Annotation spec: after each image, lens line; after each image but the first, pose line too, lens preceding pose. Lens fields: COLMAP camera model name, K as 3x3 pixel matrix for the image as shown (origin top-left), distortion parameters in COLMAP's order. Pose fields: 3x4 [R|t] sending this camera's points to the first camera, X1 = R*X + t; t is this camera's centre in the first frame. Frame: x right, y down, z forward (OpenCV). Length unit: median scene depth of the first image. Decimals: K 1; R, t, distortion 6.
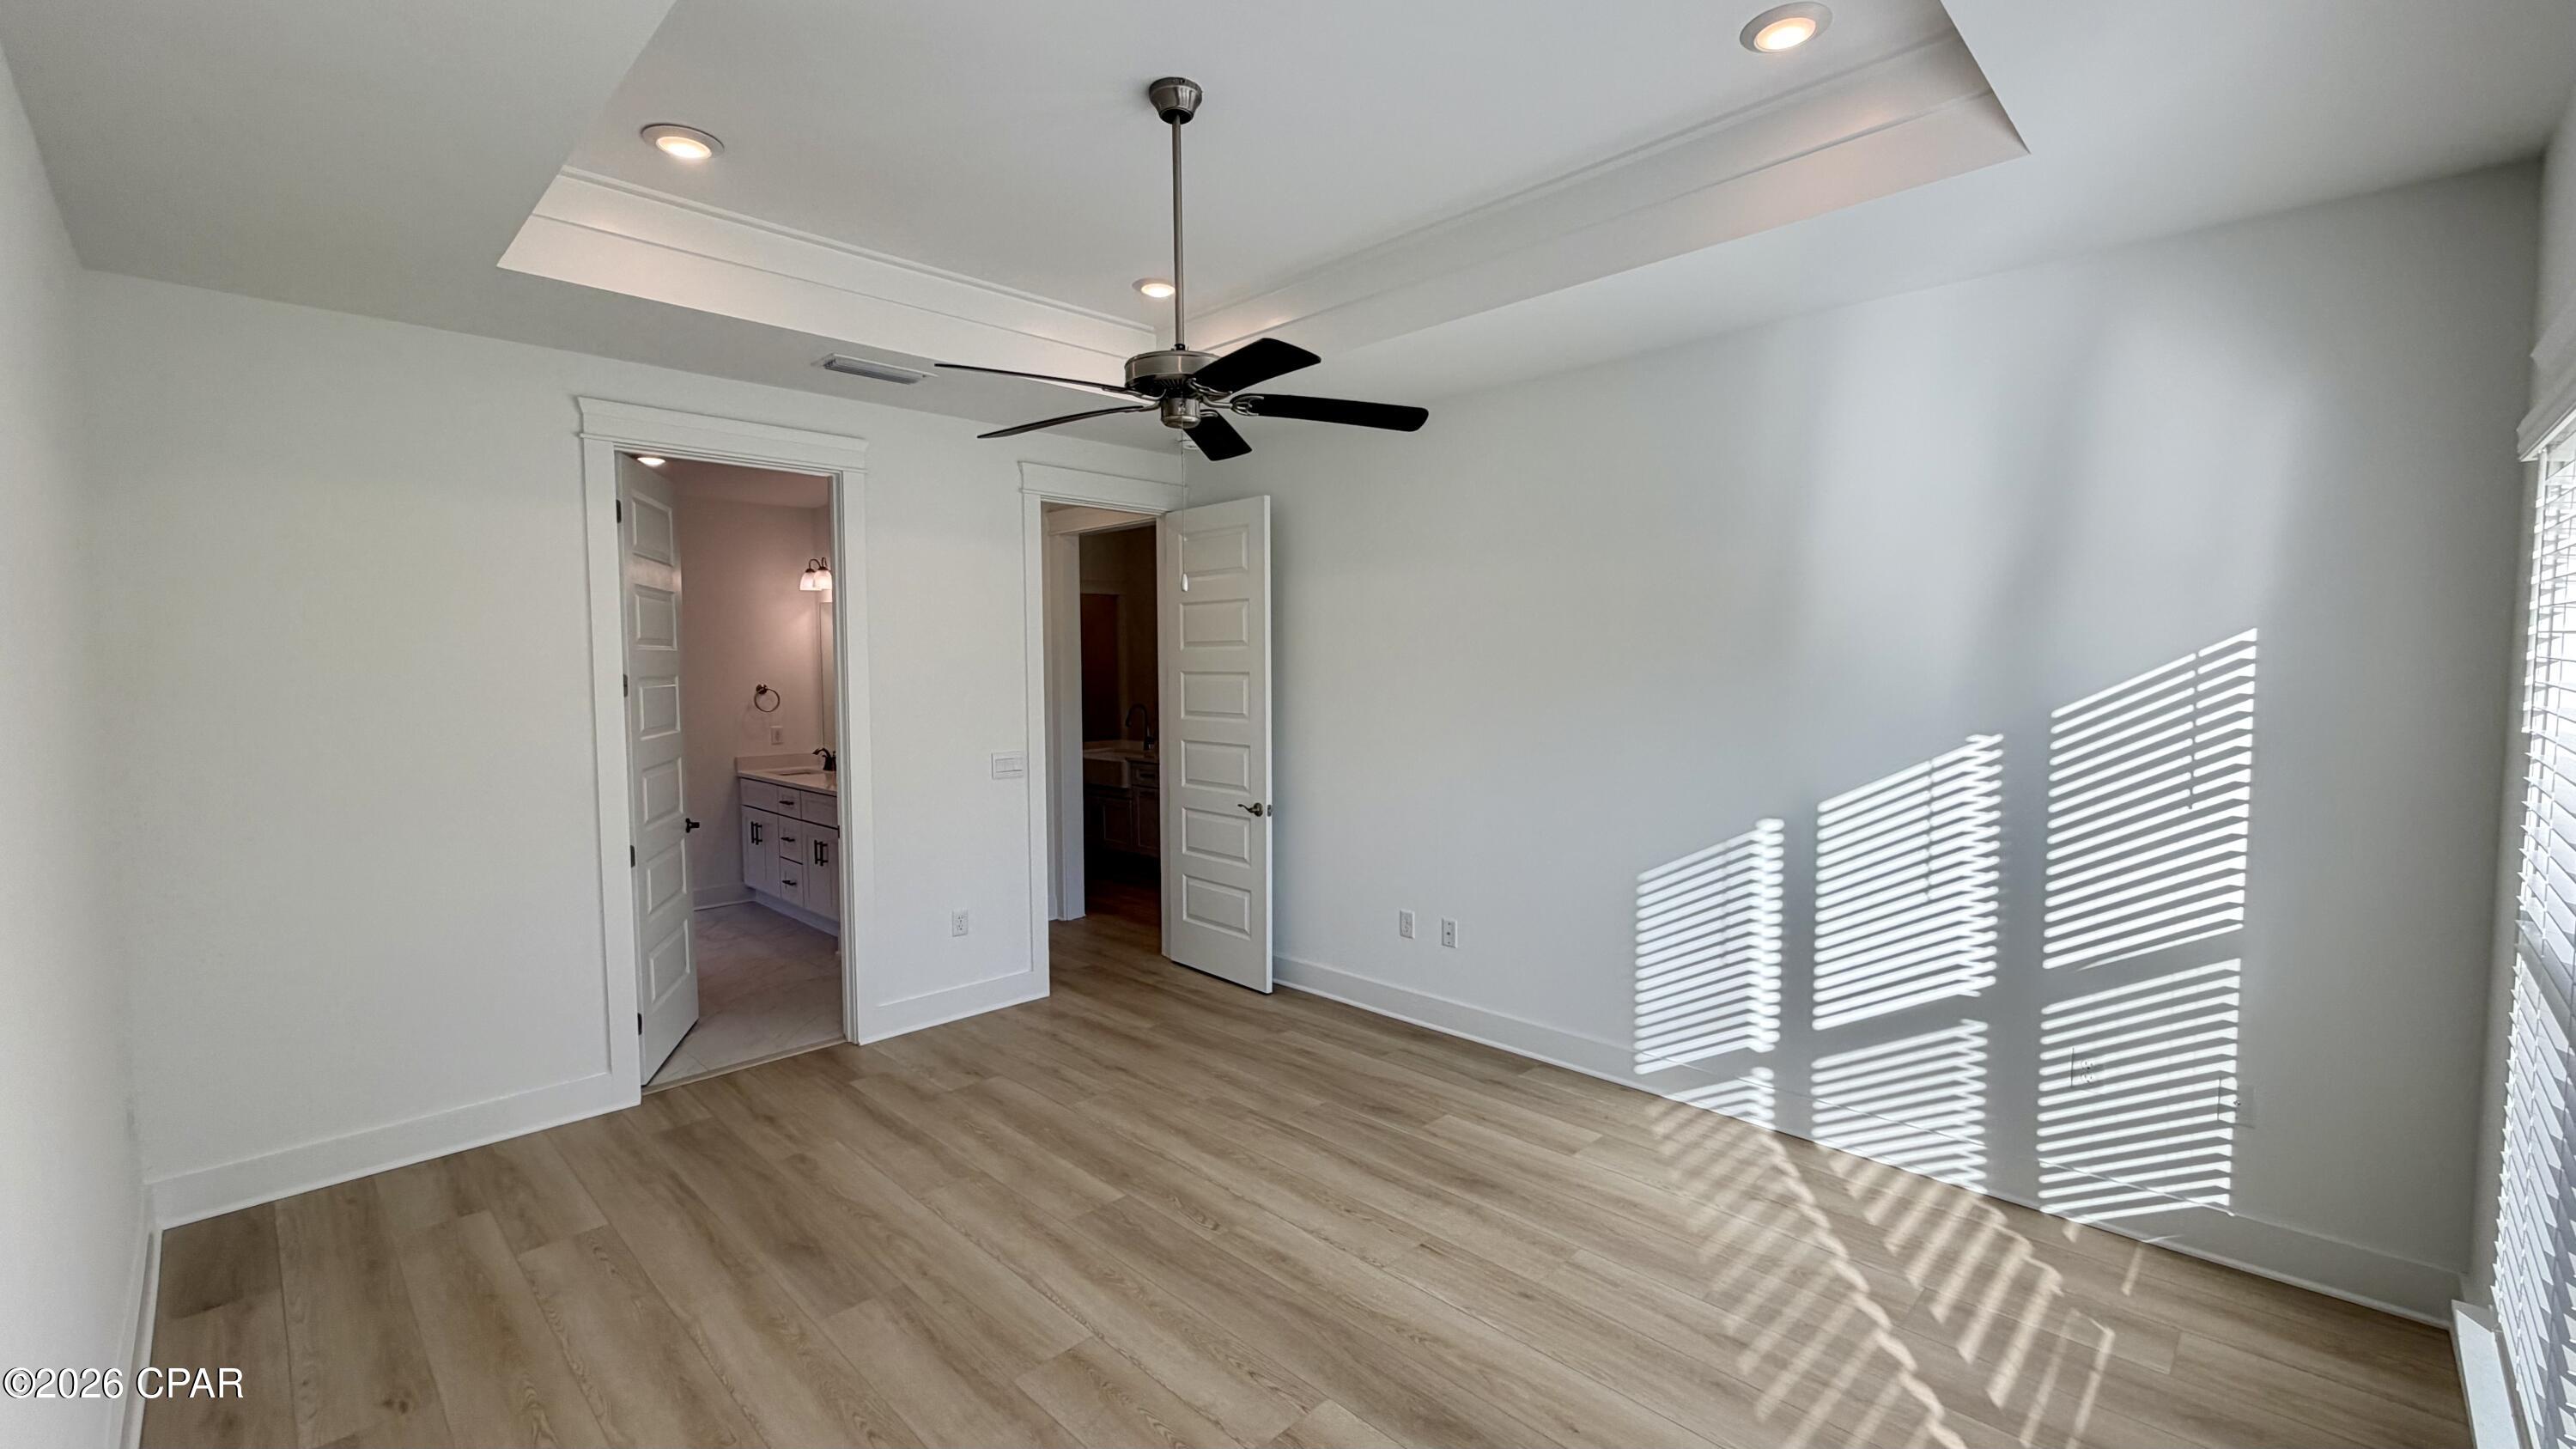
lens RADIAL K [[1029.1, 0, 1281.8], [0, 1029.1, 724.0], [0, 0, 1]] dist [-0.000515, -0.000216]
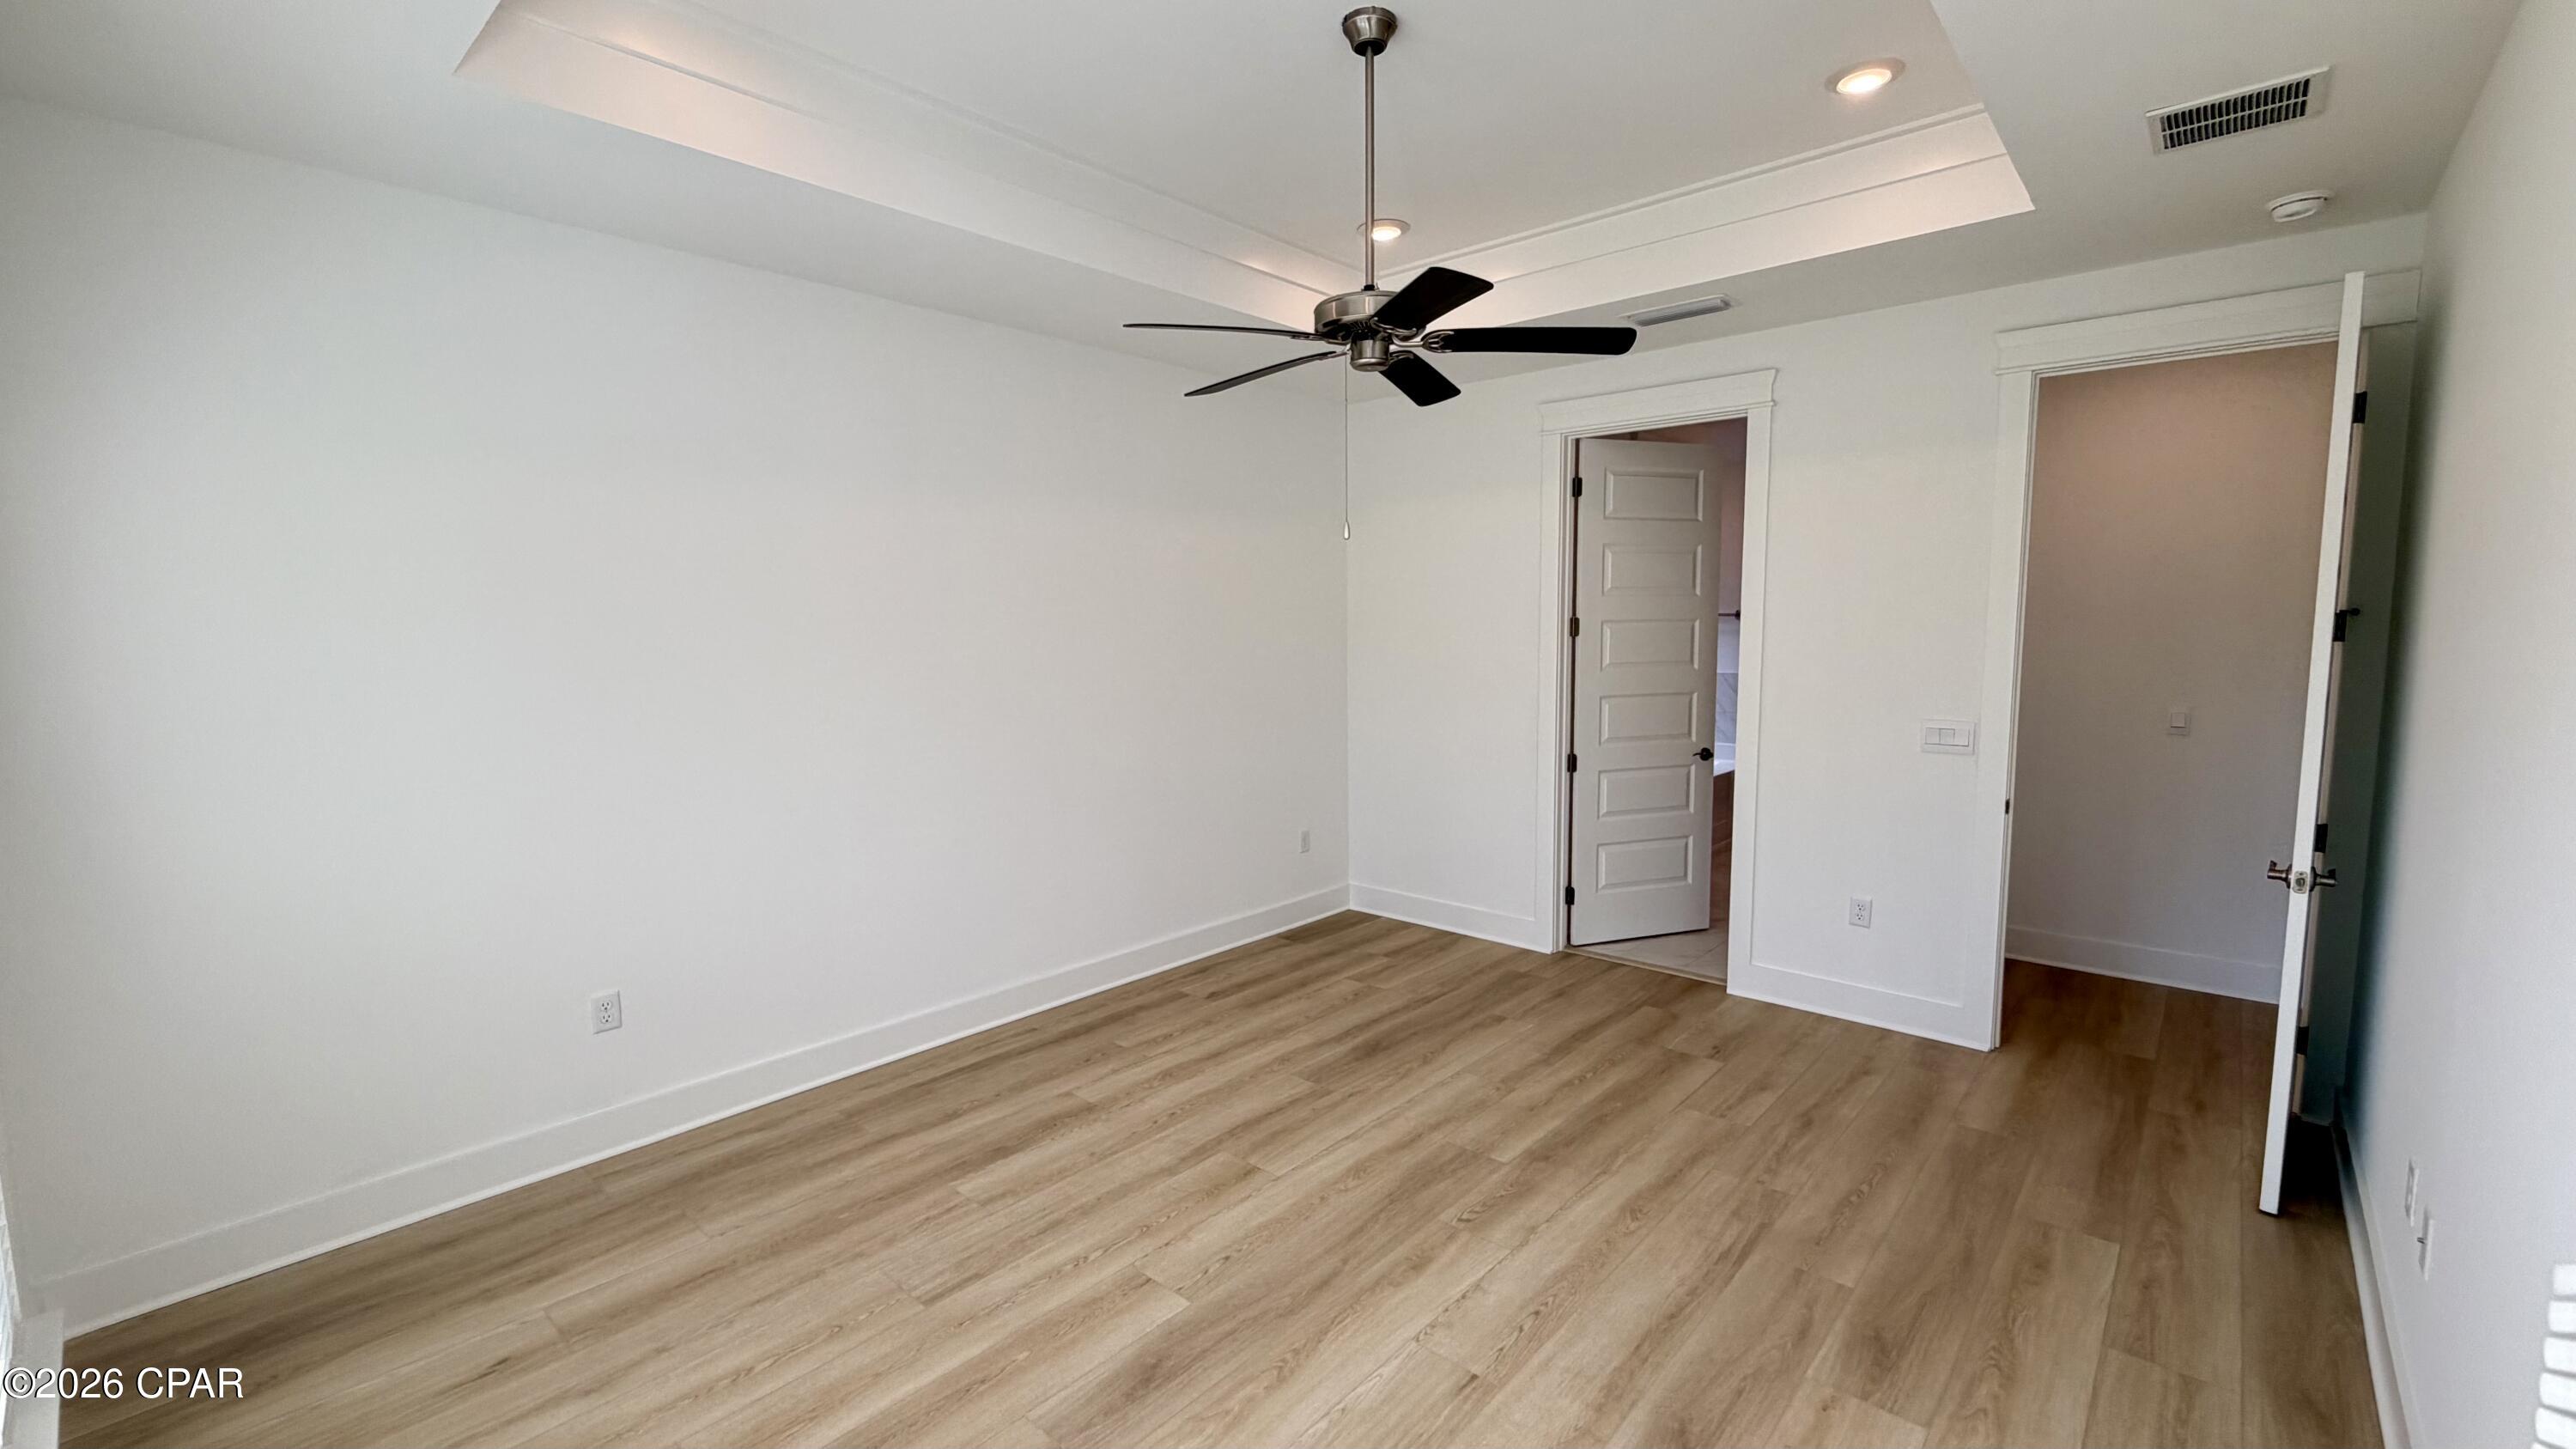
lens RADIAL K [[1029.1, 0, 1281.8], [0, 1029.1, 724.0], [0, 0, 1]] dist [-0.000515, -0.000216]
pose [[0.077530, 0.107676, -0.991158, 0.786562], [-0.048667, 0.993374, 0.104110, -0.041599], [0.995802, 0.040165, 0.082256, 0.739150]]
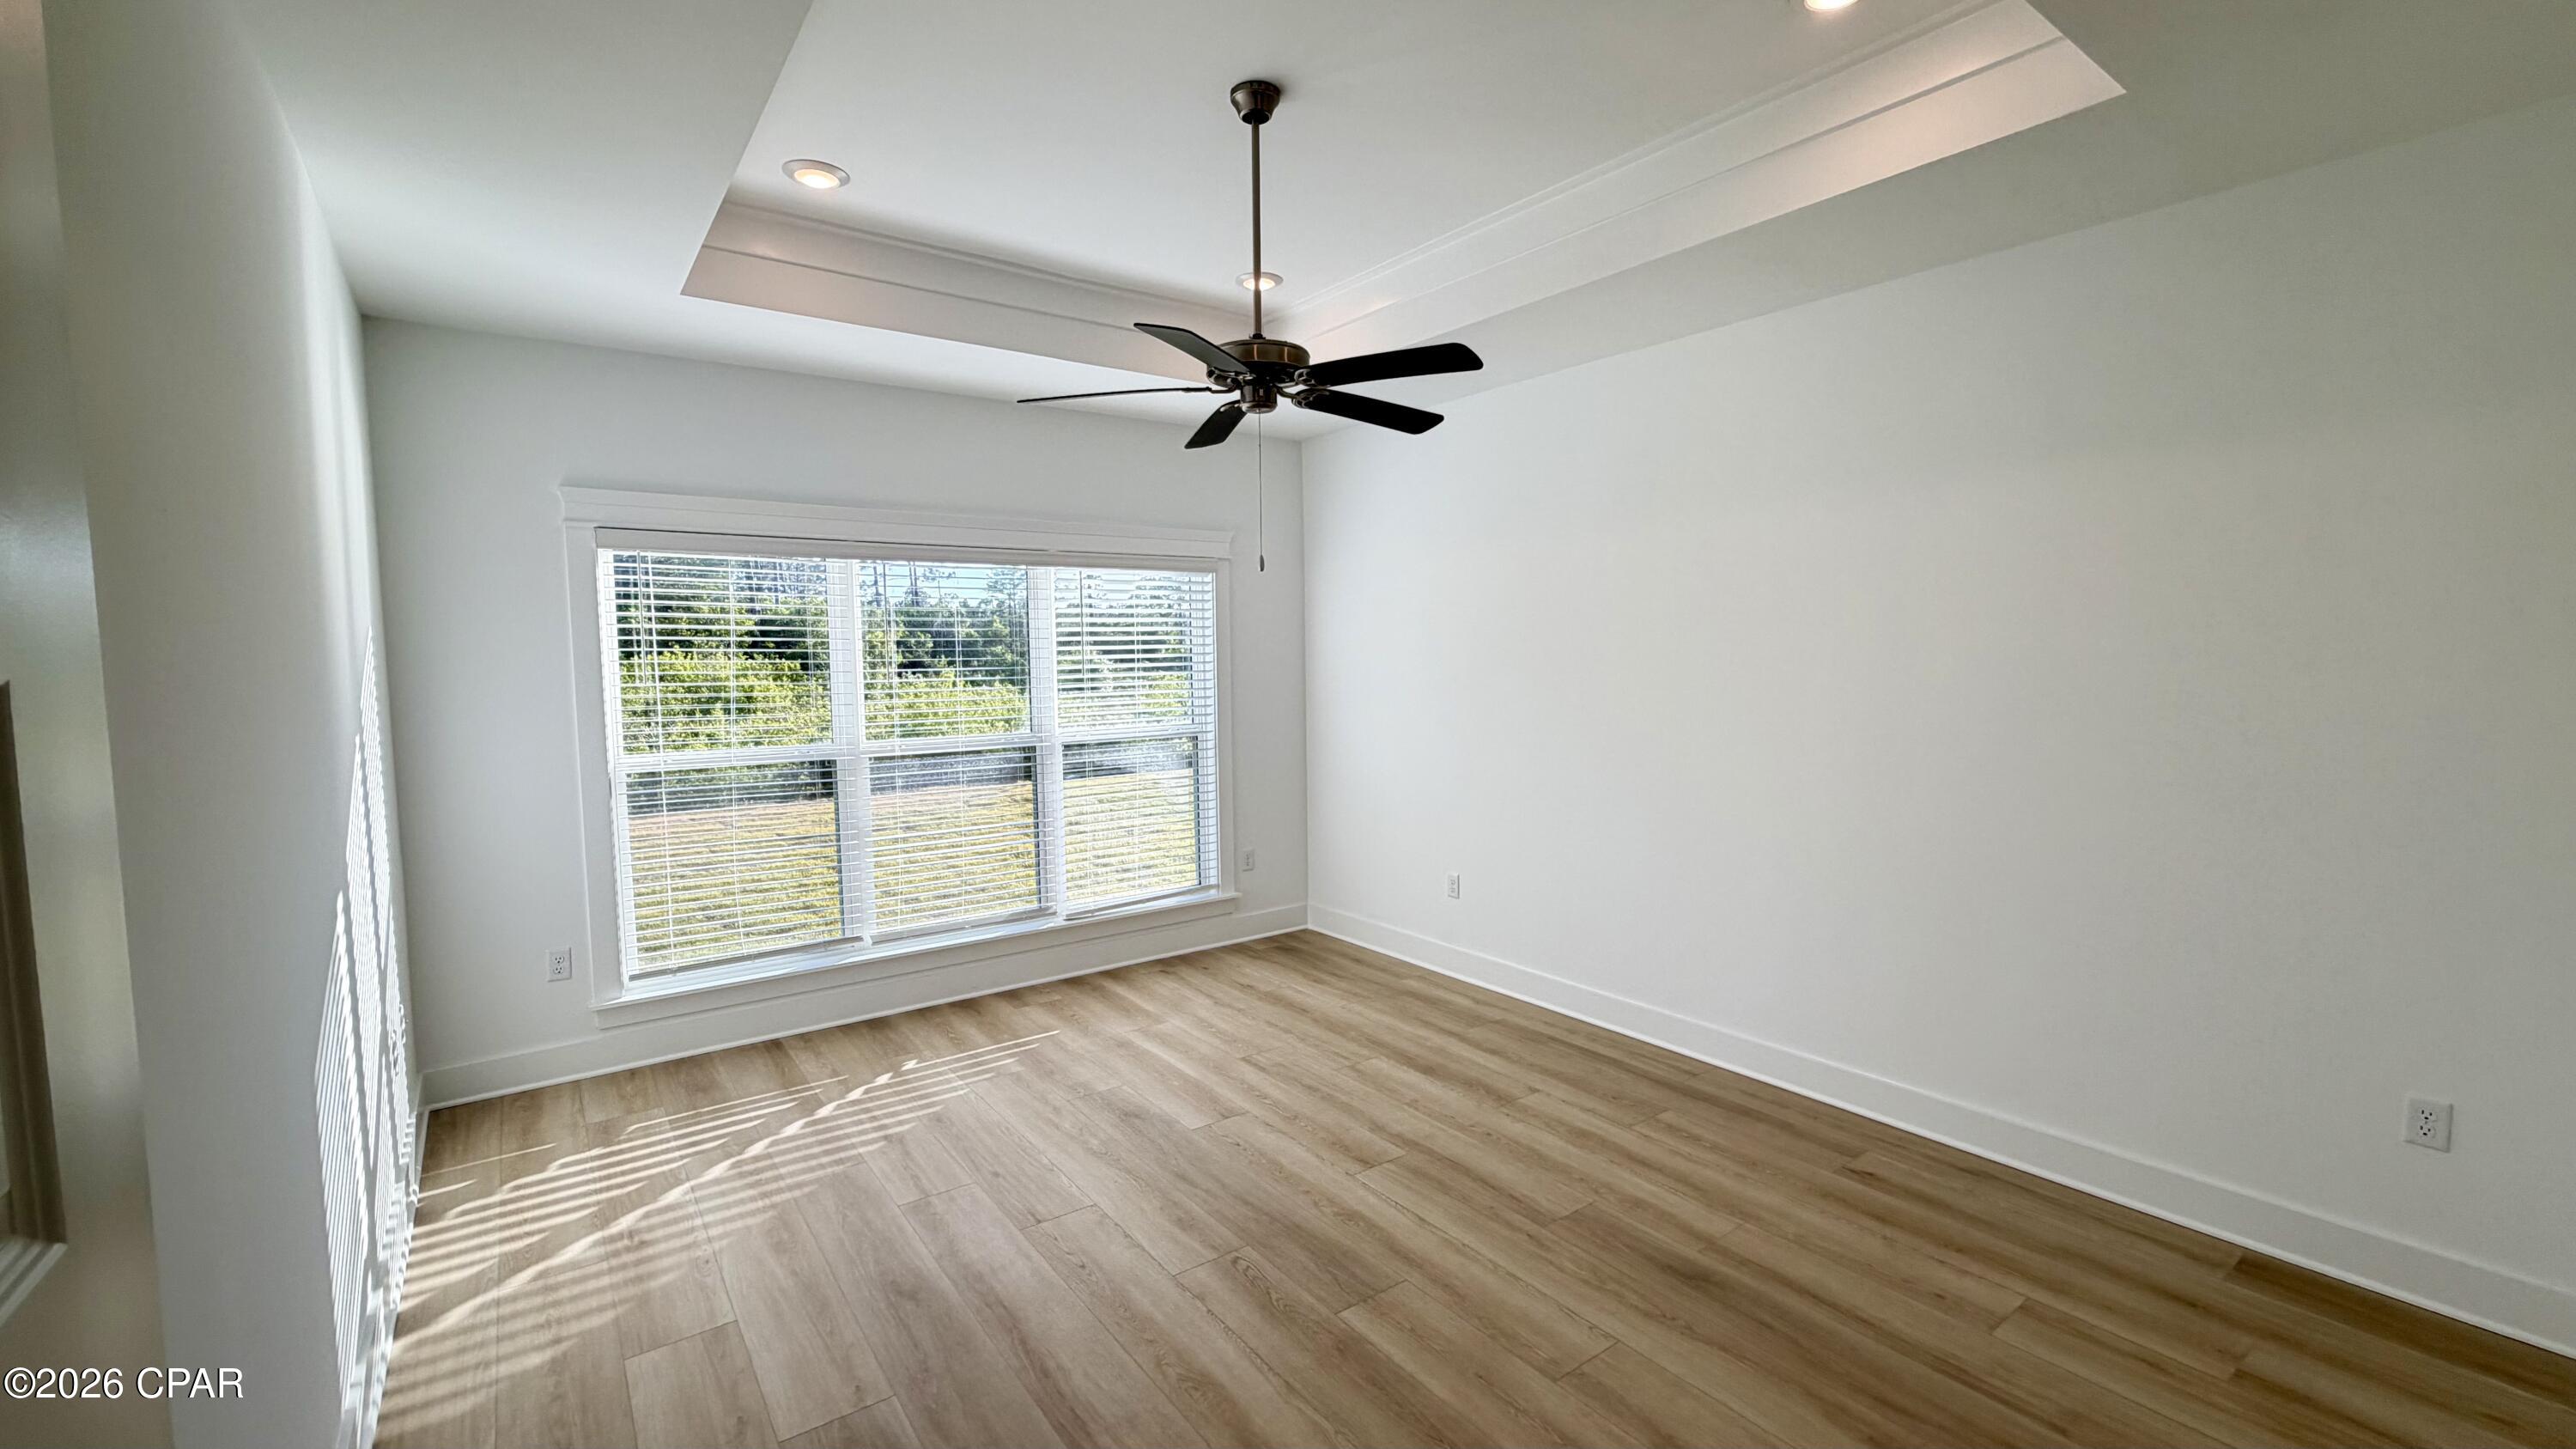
lens RADIAL K [[1093.5, 0, 1360.9], [0, 1093.5, 723.8], [0, 0, 1]] dist [-0.000253, -0.000118]
pose [[-0.996020, 0.013456, 0.088108, -0.263375], [0.024482, 0.991819, 0.125285, -0.096109], [-0.085701, 0.126944, -0.988201, 1.871837]]
